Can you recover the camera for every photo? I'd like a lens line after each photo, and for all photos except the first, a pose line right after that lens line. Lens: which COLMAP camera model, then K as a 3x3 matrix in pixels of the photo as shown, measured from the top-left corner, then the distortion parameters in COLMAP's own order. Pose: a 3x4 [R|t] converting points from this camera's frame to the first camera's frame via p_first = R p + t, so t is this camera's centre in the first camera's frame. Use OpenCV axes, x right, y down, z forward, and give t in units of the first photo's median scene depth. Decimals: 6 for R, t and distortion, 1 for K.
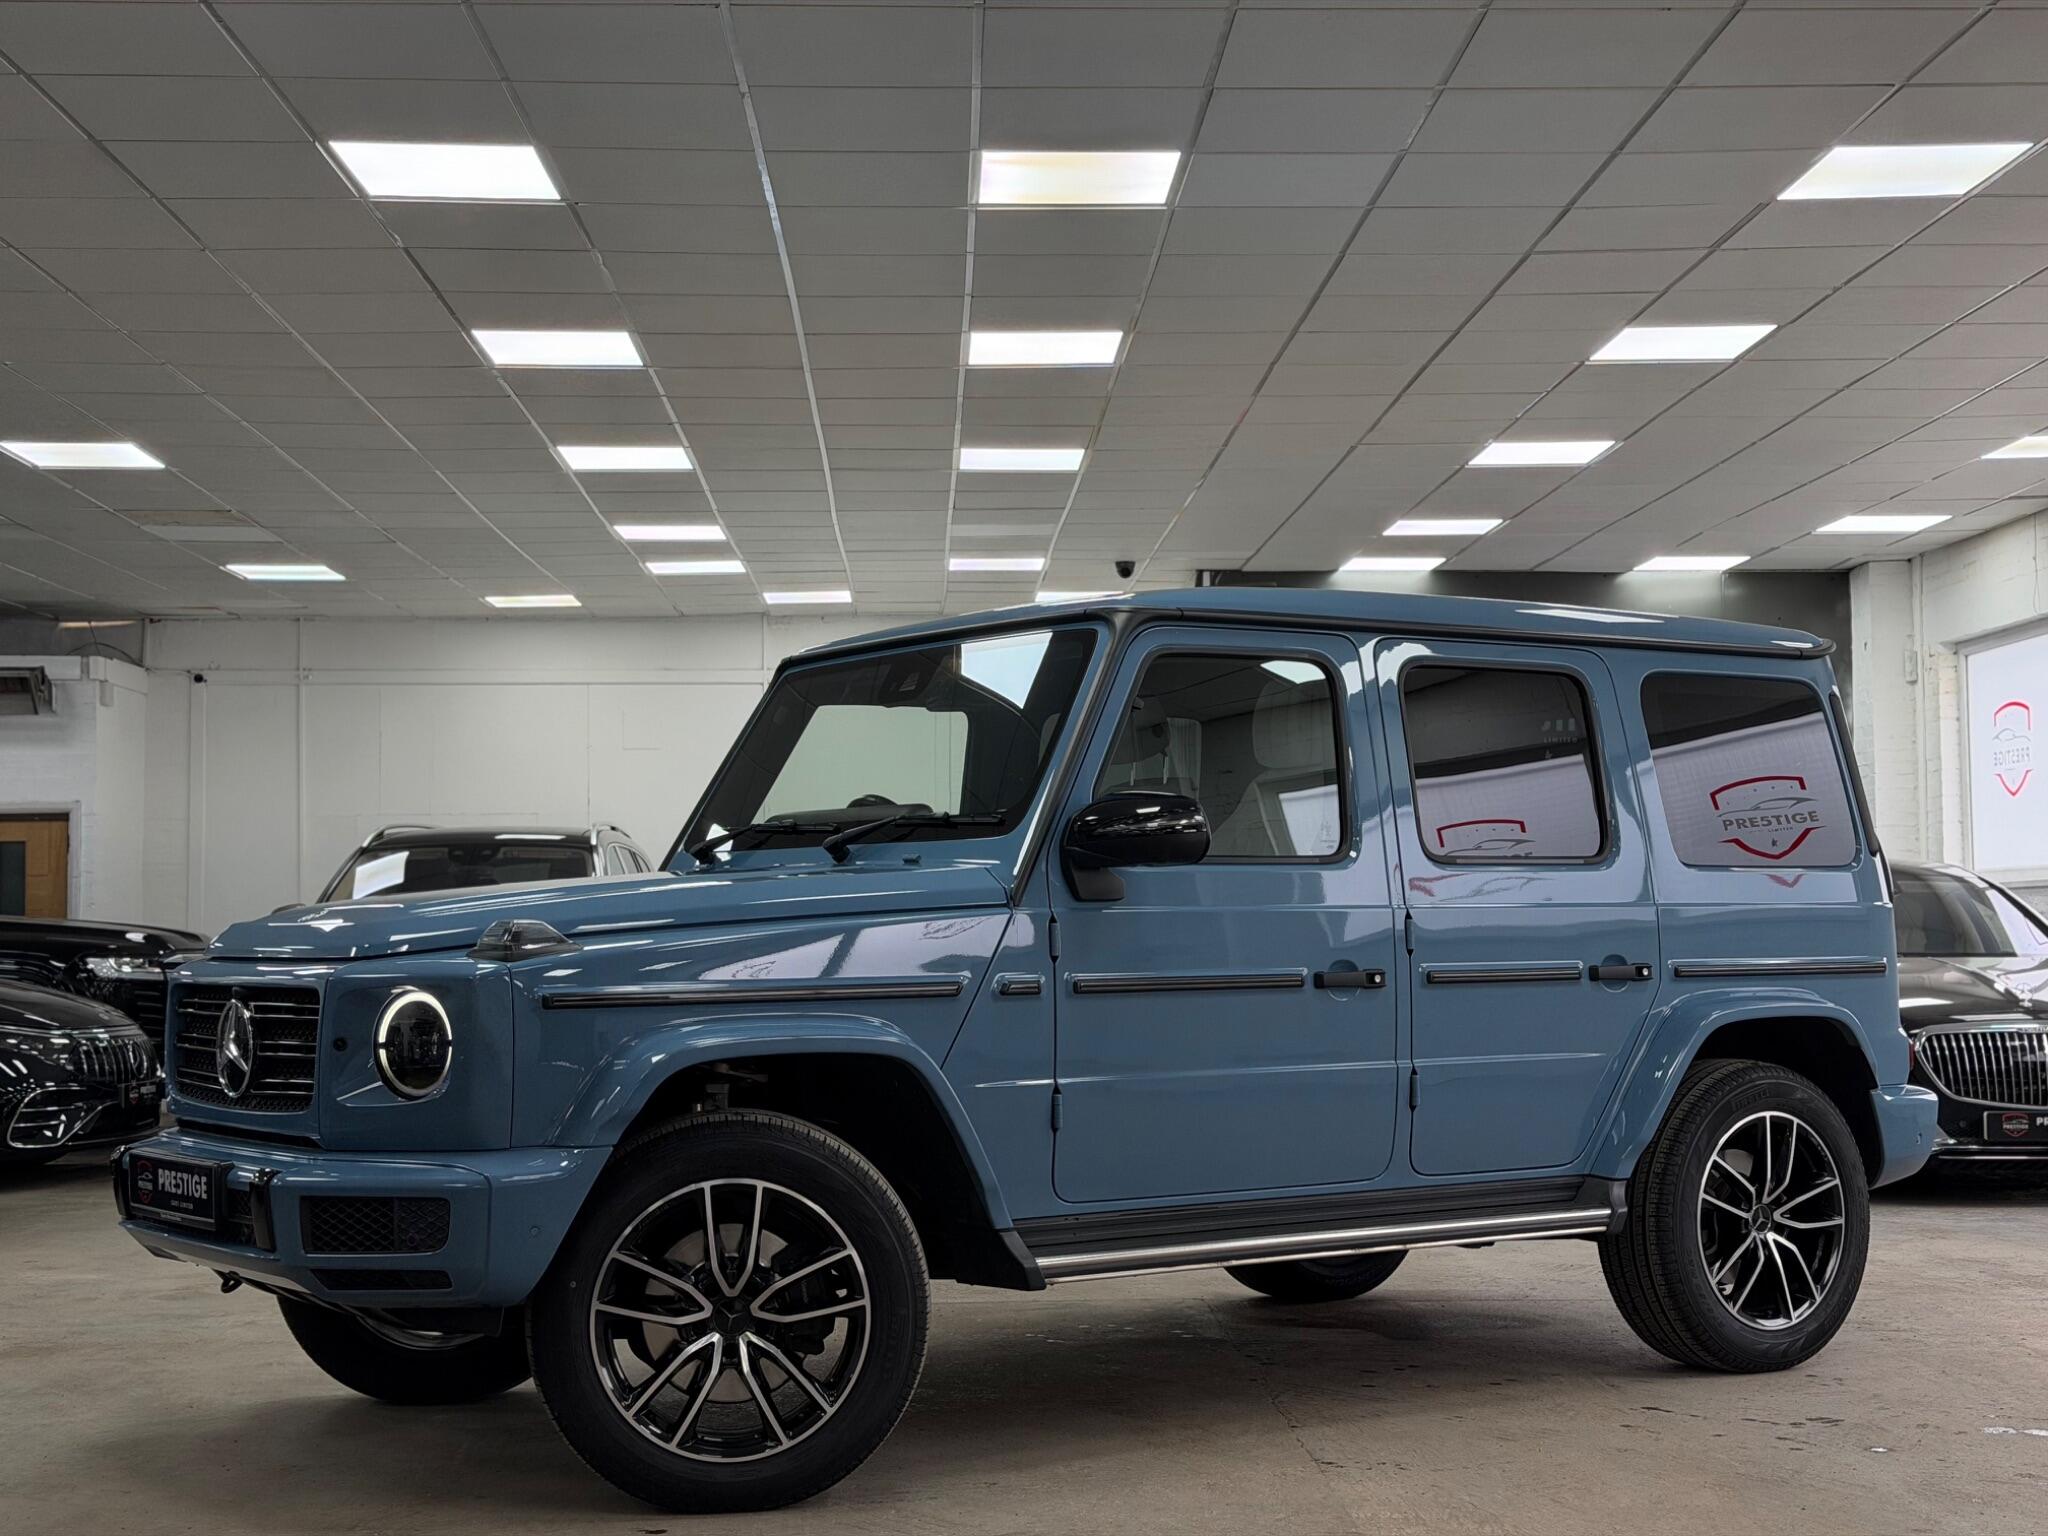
lens RADIAL K [[2860.5, 0, 1017.1], [0, 2860.5, 786.0], [0, 0, 1]] dist [0.132144, 0.000000]
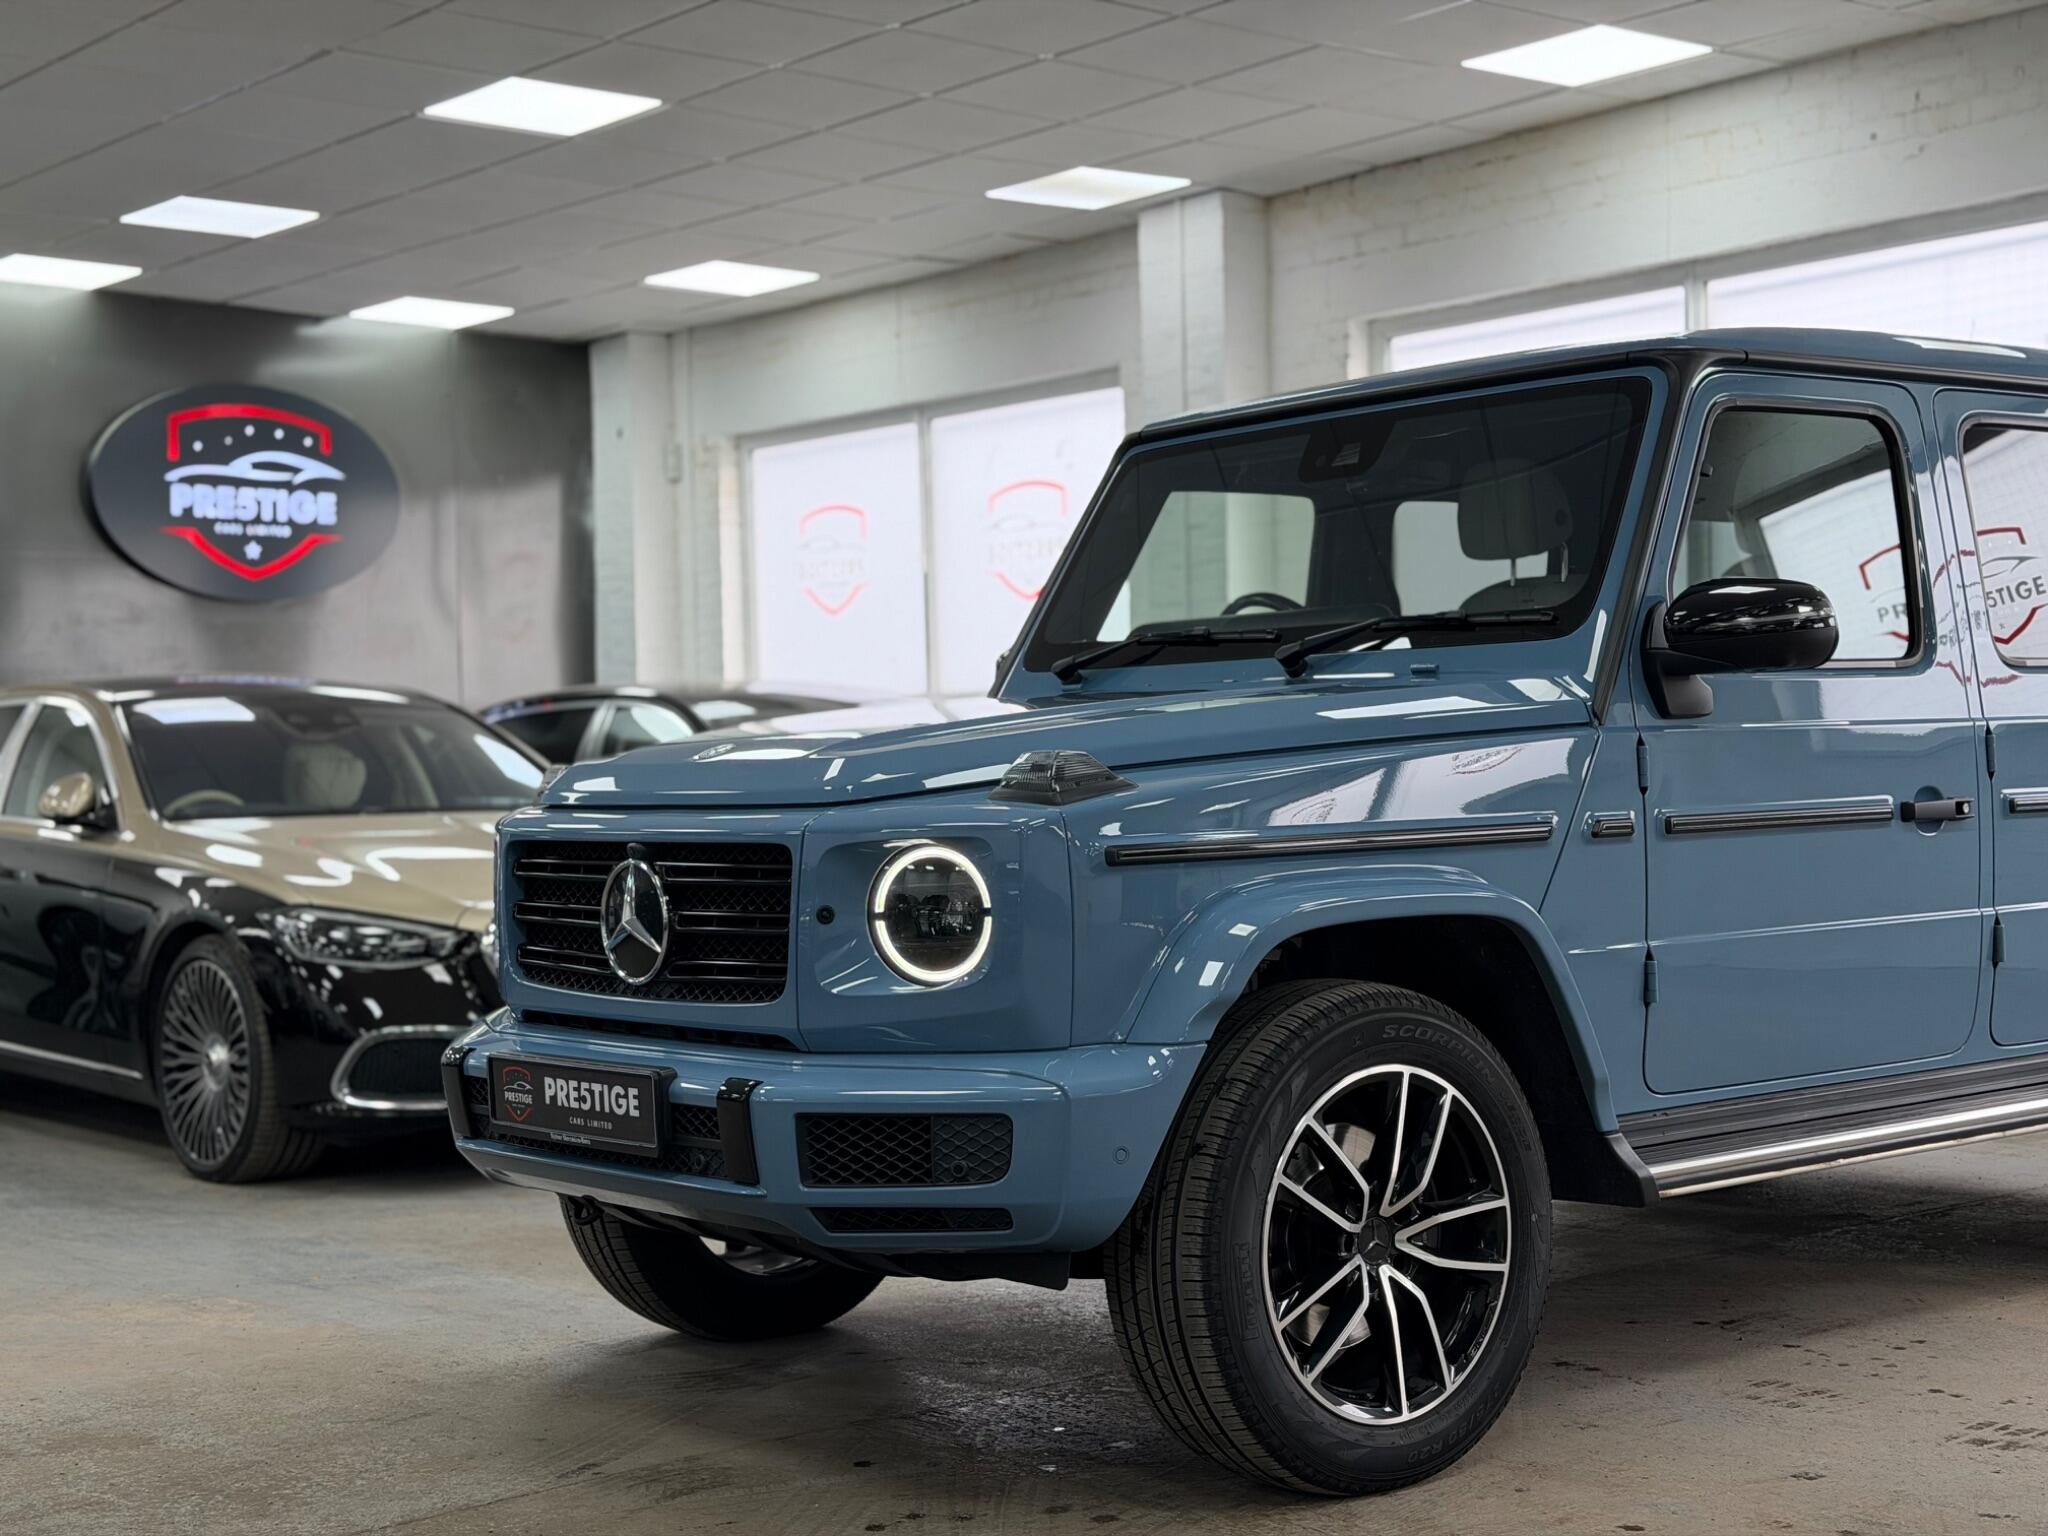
lens RADIAL K [[2860.5, 0, 1026.6], [0, 2860.5, 776.8], [0, 0, 1]] dist [0.132144, 0.000000]
pose [[0.996856, -0.017628, 0.077249, -0.216103], [0.013431, 0.998422, 0.054523, 0.010428], [-0.078088, -0.053315, 0.995520, 0.214105]]
